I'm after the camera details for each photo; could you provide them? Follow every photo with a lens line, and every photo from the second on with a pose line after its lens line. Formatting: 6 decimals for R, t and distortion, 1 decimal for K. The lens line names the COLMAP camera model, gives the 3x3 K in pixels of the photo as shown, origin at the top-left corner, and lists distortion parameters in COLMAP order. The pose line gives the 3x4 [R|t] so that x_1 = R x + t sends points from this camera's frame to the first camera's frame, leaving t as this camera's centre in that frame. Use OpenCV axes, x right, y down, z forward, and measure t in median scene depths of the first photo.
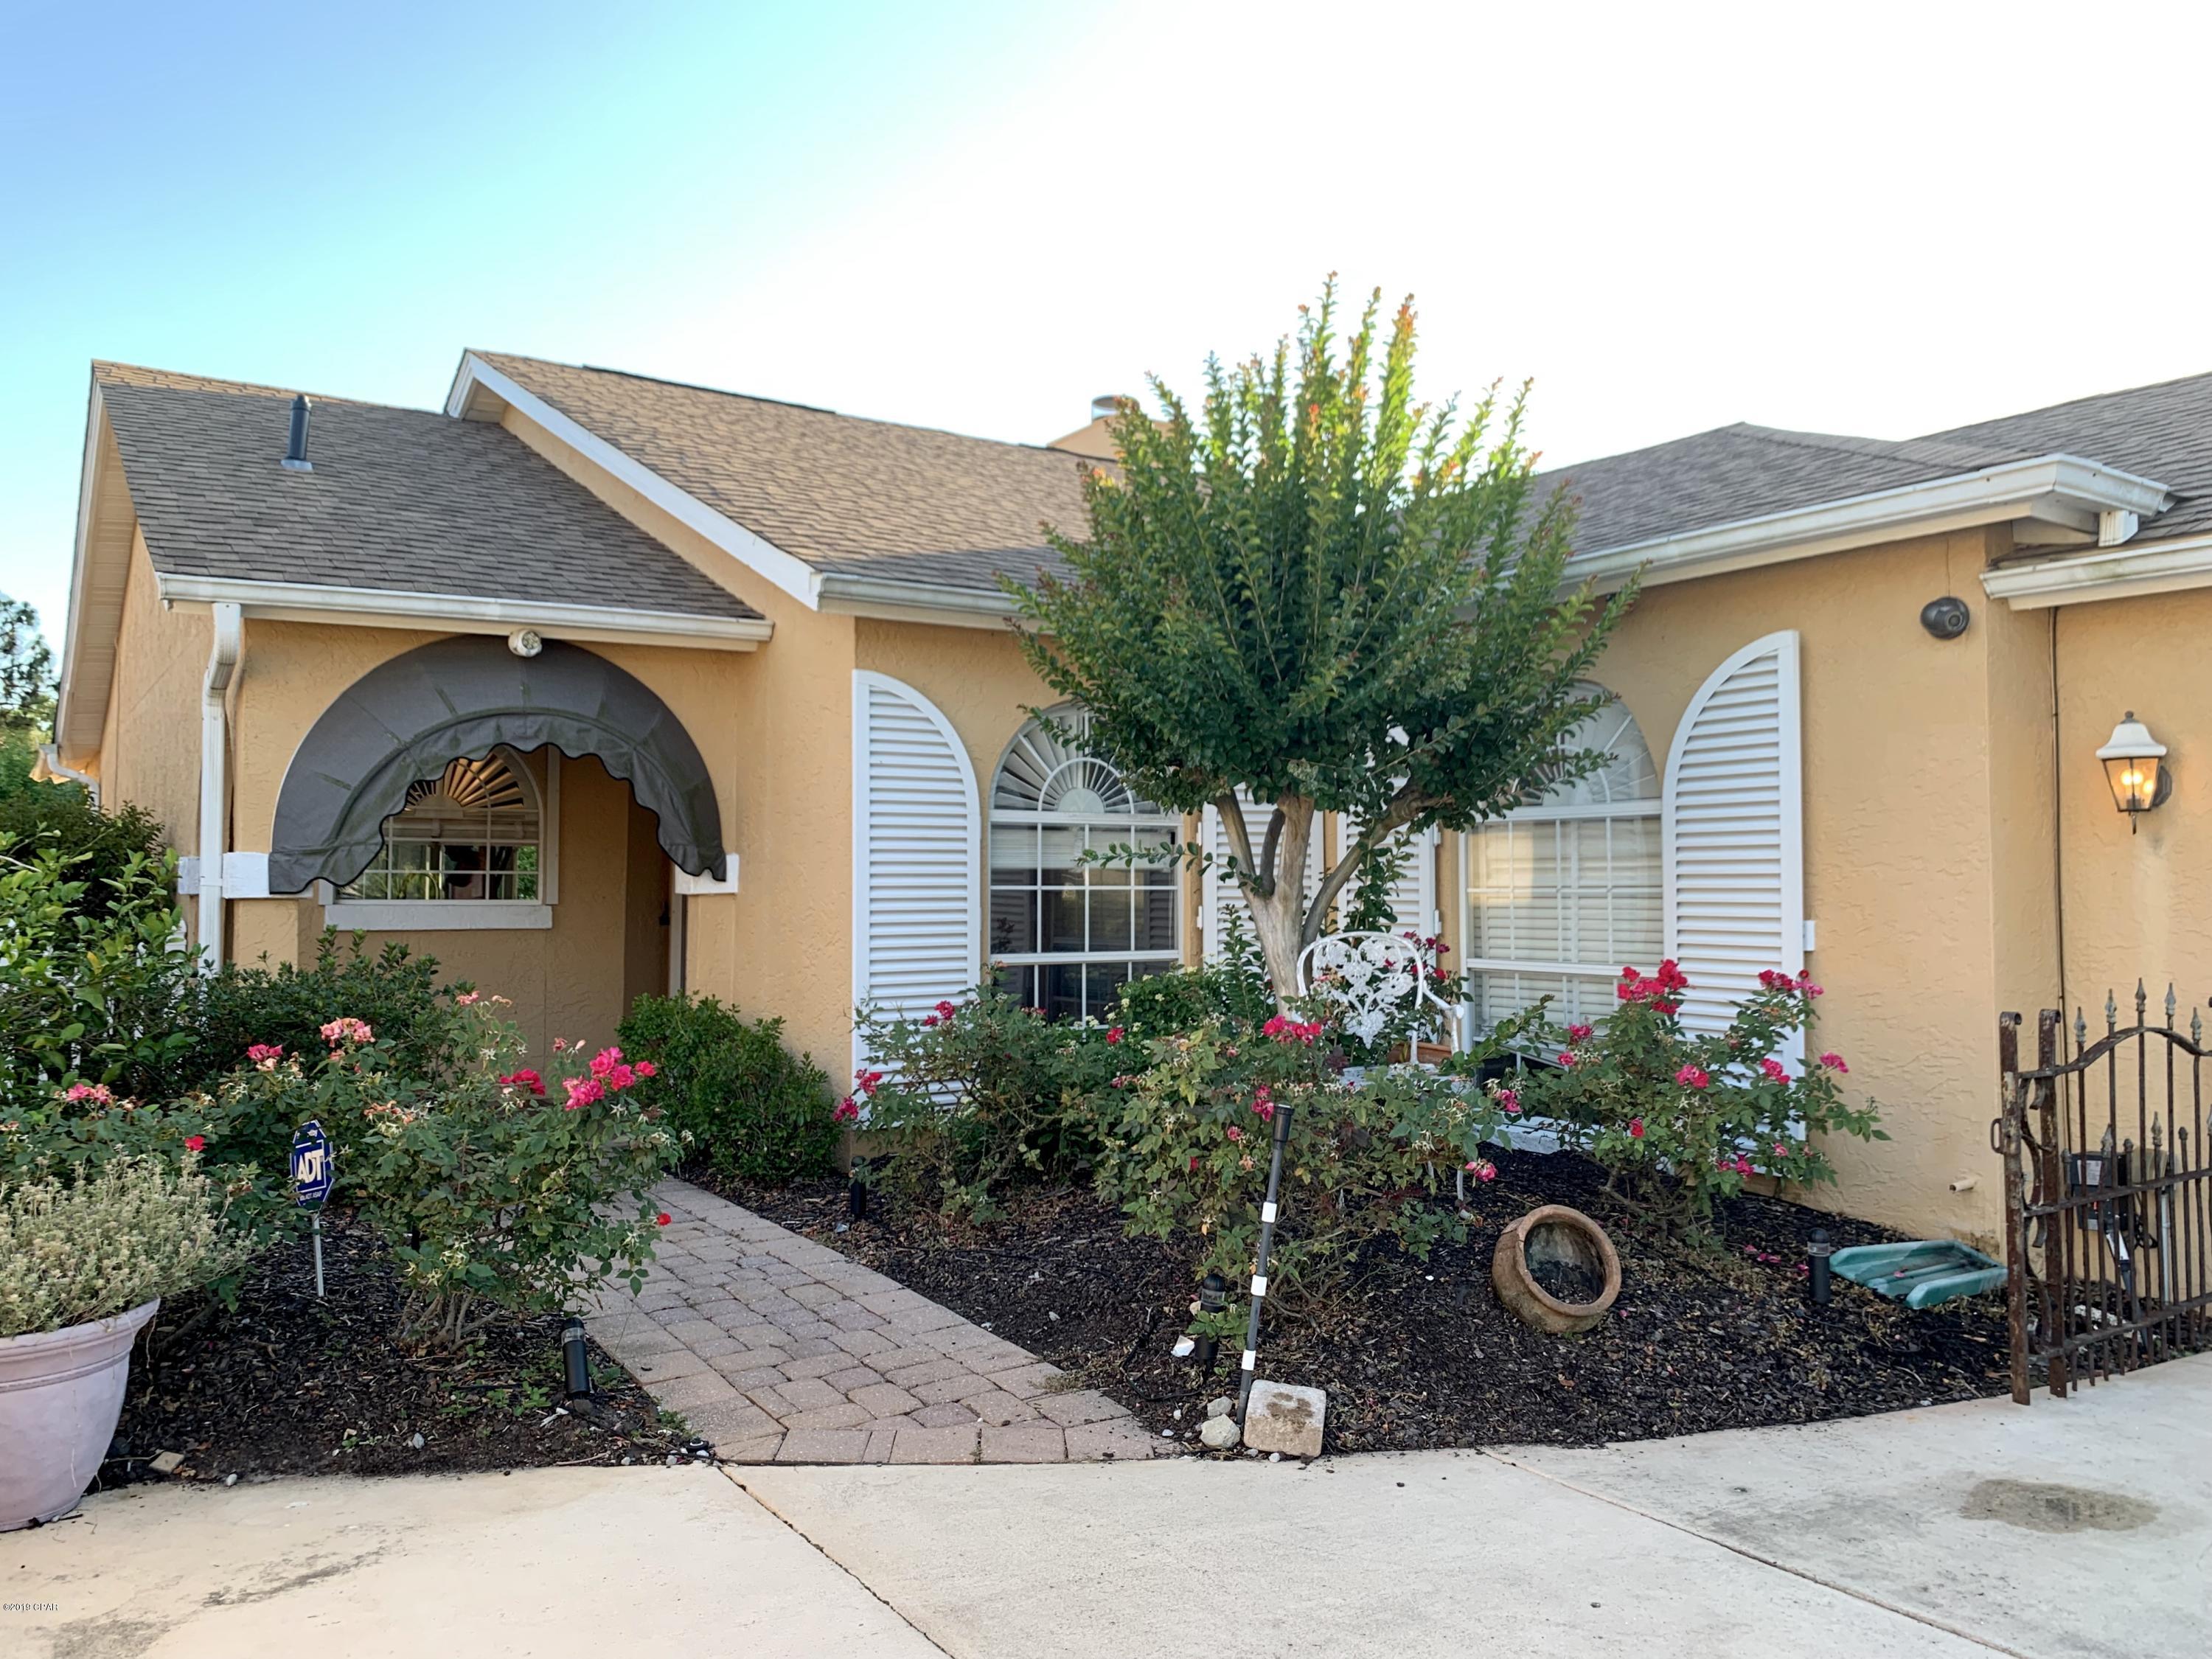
lens RADIAL K [[1688.4, 0, 1103.3], [0, 1688.4, 840.9], [0, 0, 1]] dist [0.008905, -0.012090]
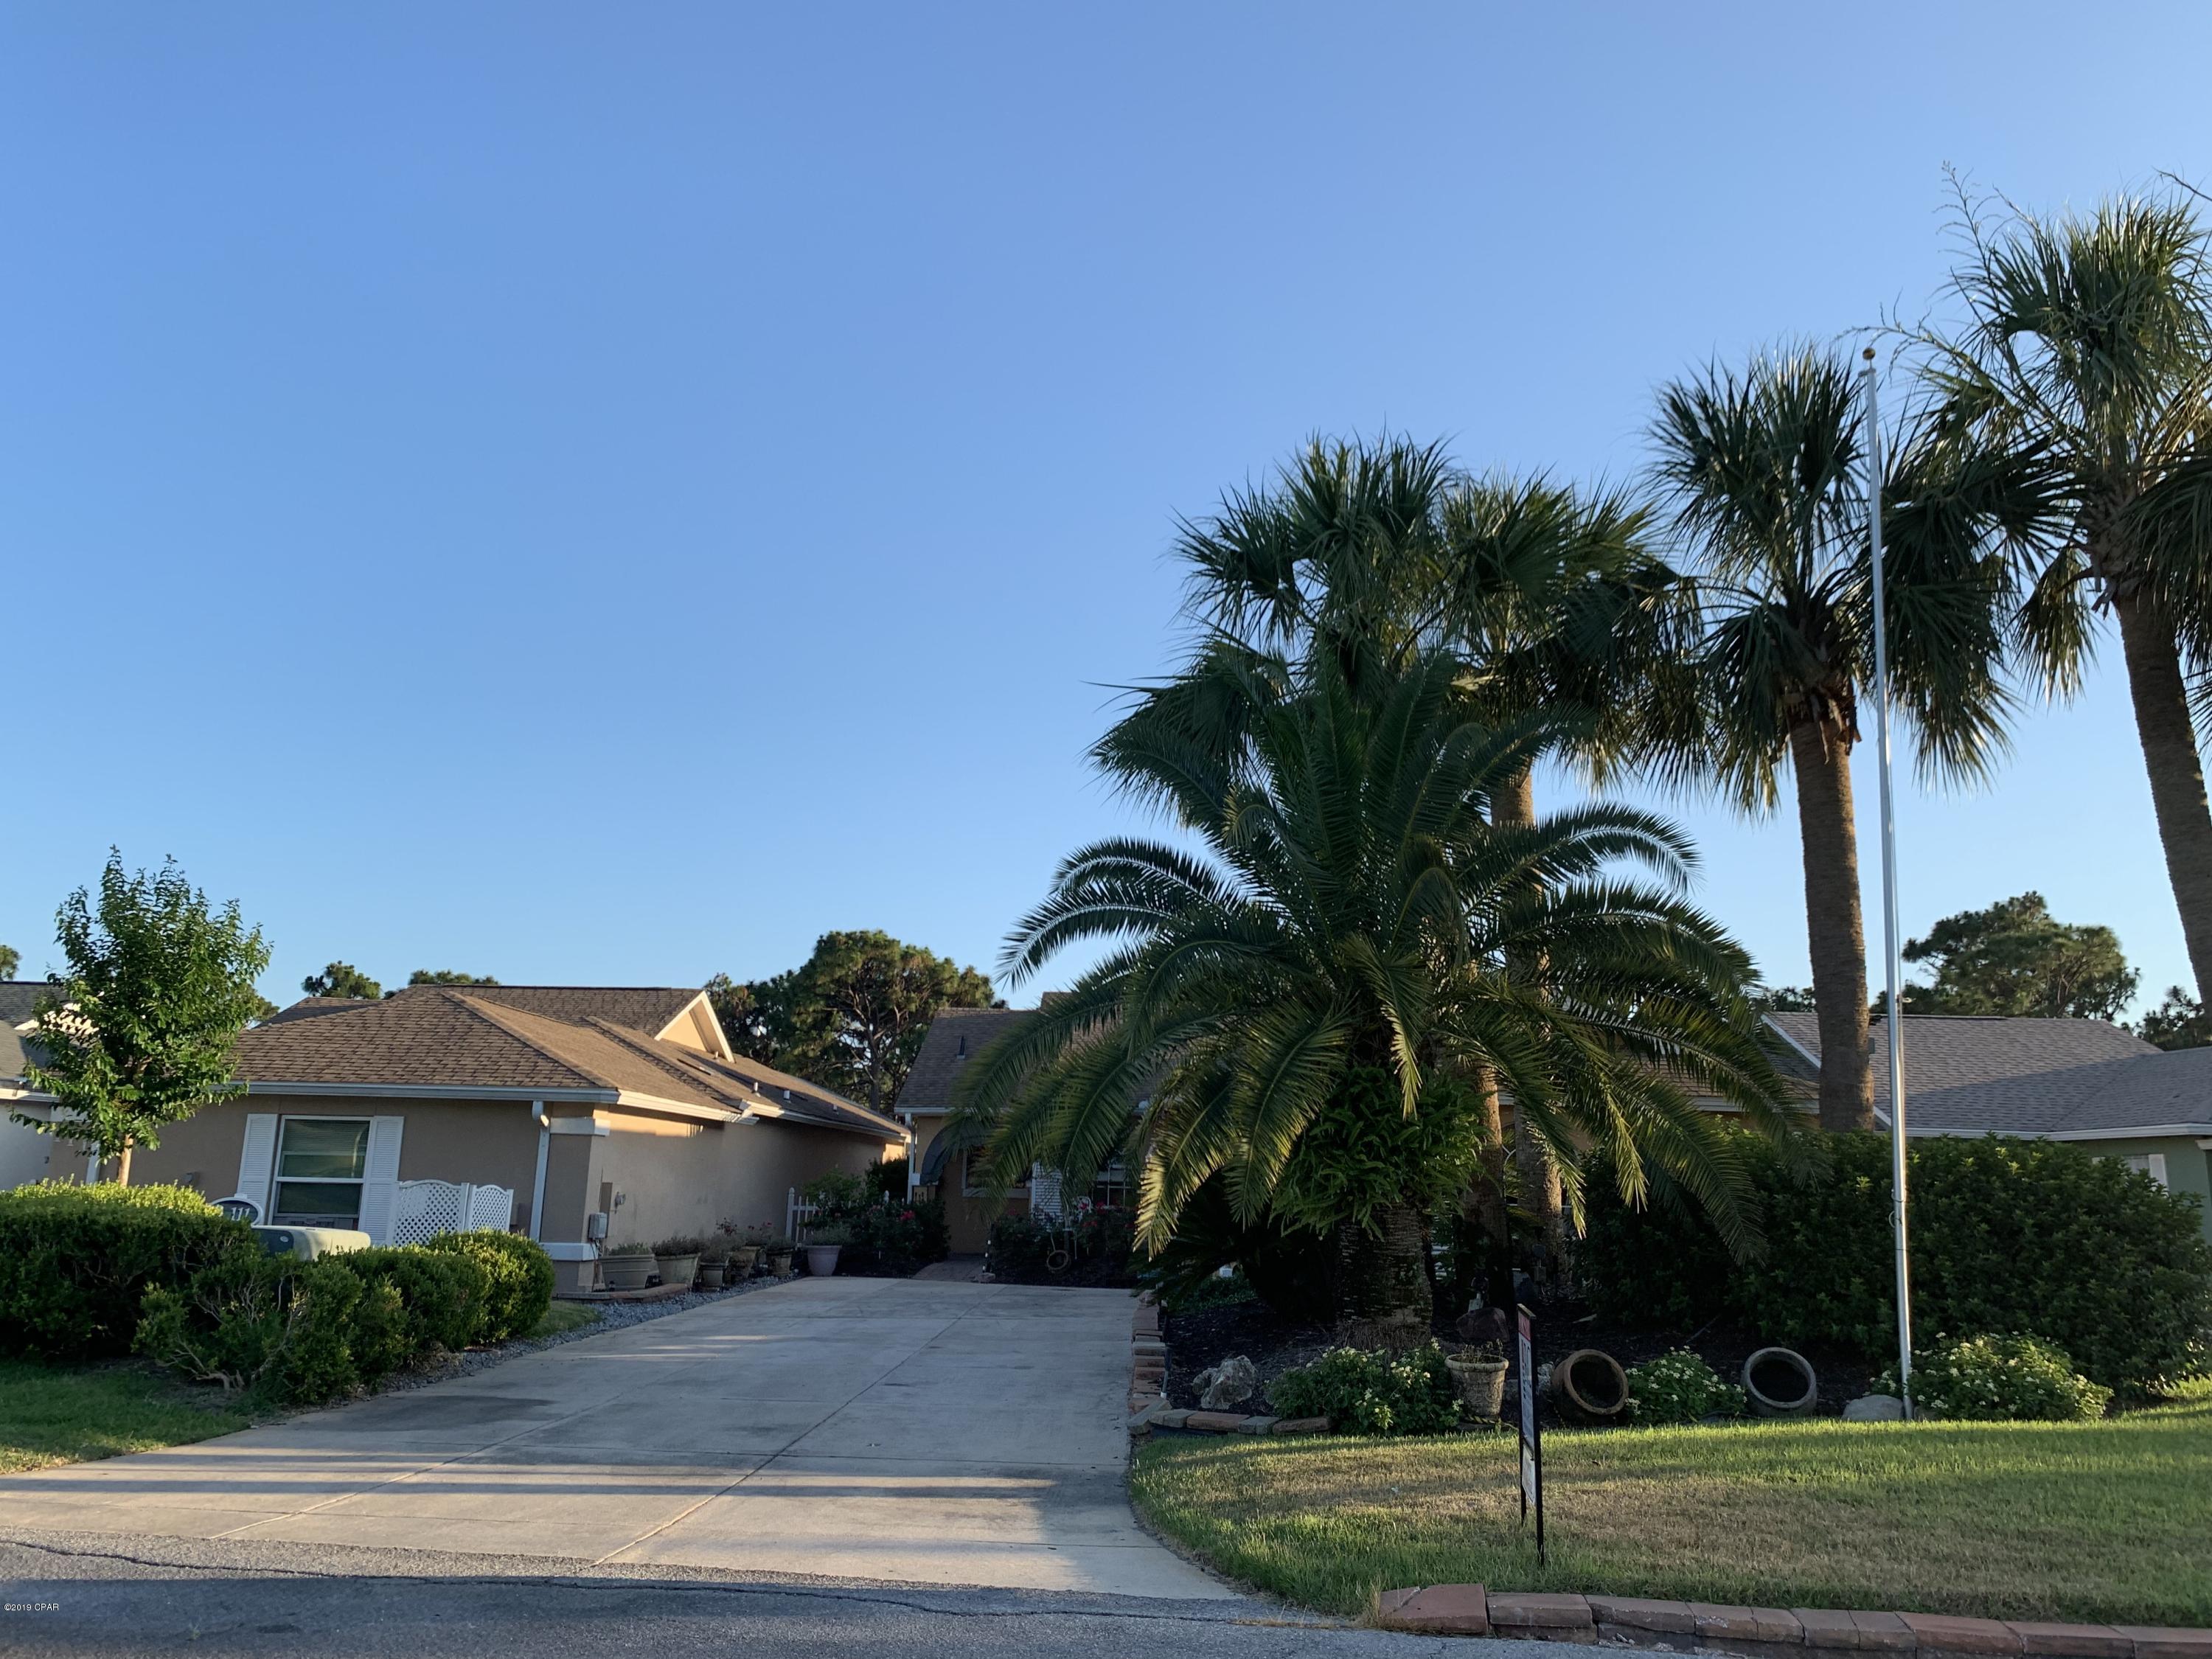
lens RADIAL K [[1657.5, 0, 1107.8], [0, 1657.5, 825.9], [0, 0, 1]] dist [-0.001059, -0.002400]
pose [[0.819156, -0.104300, -0.564008, 2.101456], [-0.005921, 0.981737, -0.190150, -0.056283], [0.573540, 0.159102, 0.803578, -1.970558]]
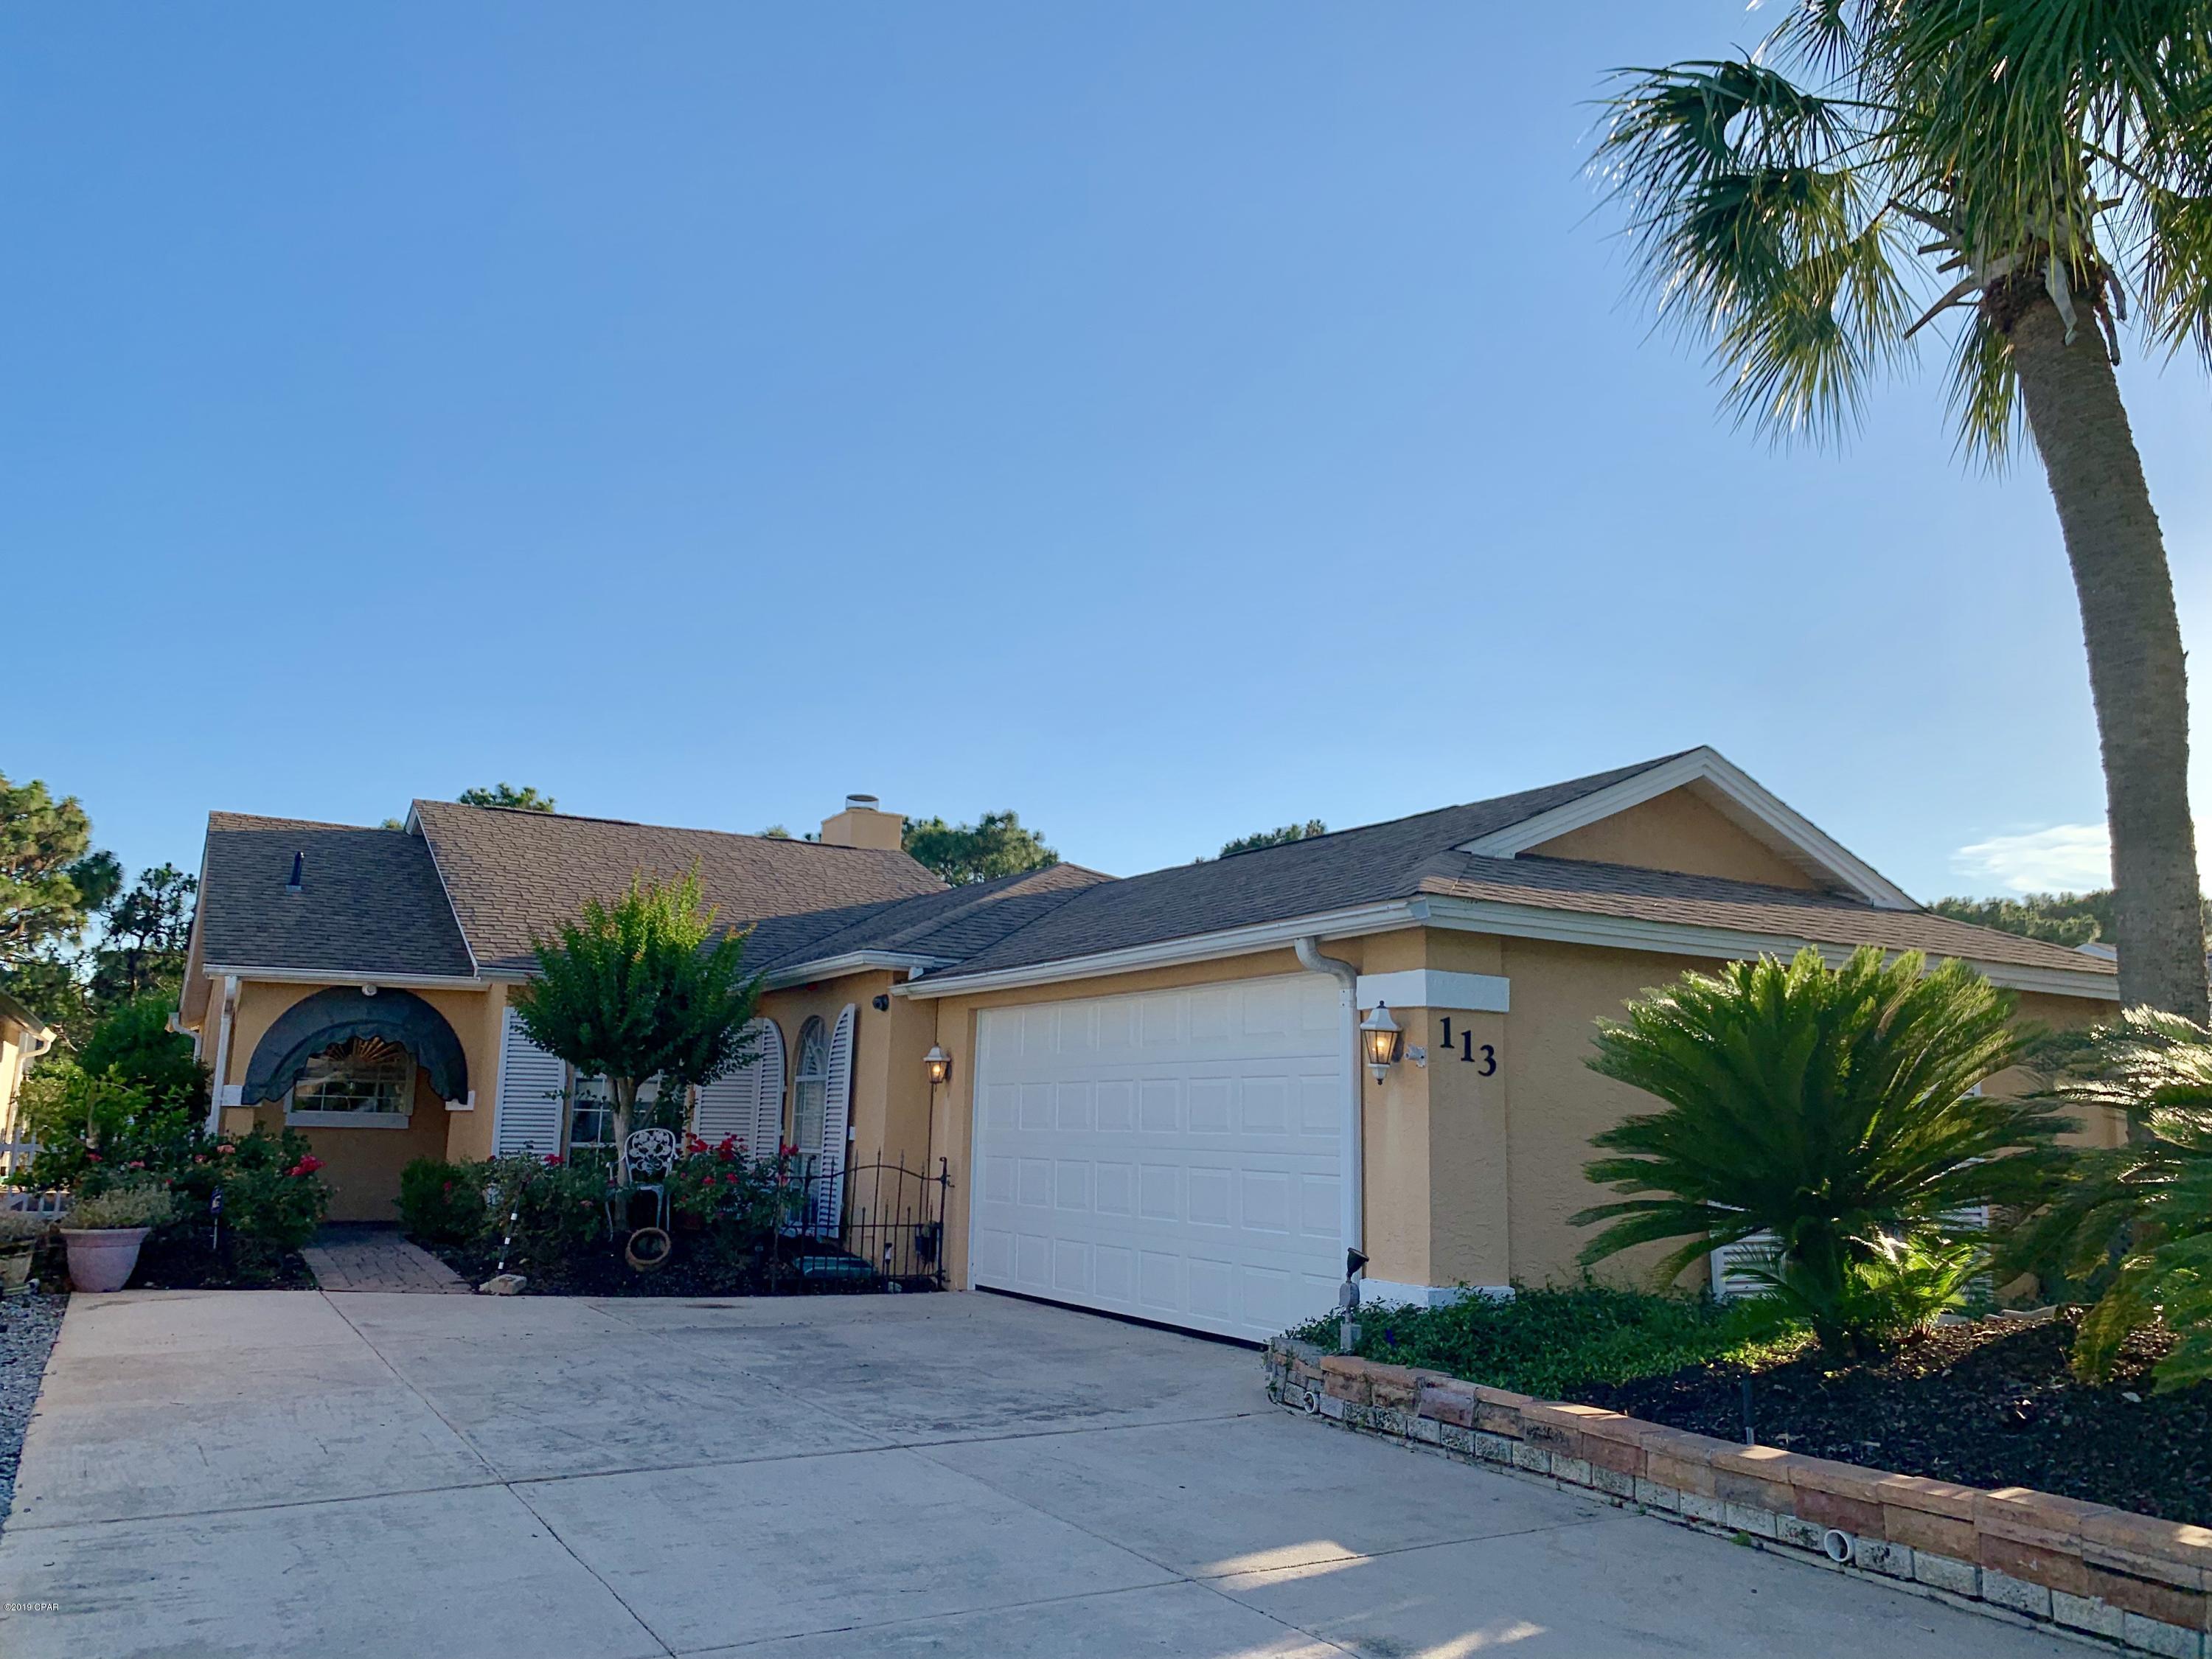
lens RADIAL K [[1700.9, 0, 1095.8], [0, 1700.9, 827.9], [0, 0, 1]] dist [0.009774, -0.008687]
pose [[0.996602, 0.006309, -0.082120, 0.767904], [-0.018409, 0.988902, -0.147427, -0.018227], [0.080279, 0.148438, 0.985658, -1.111928]]
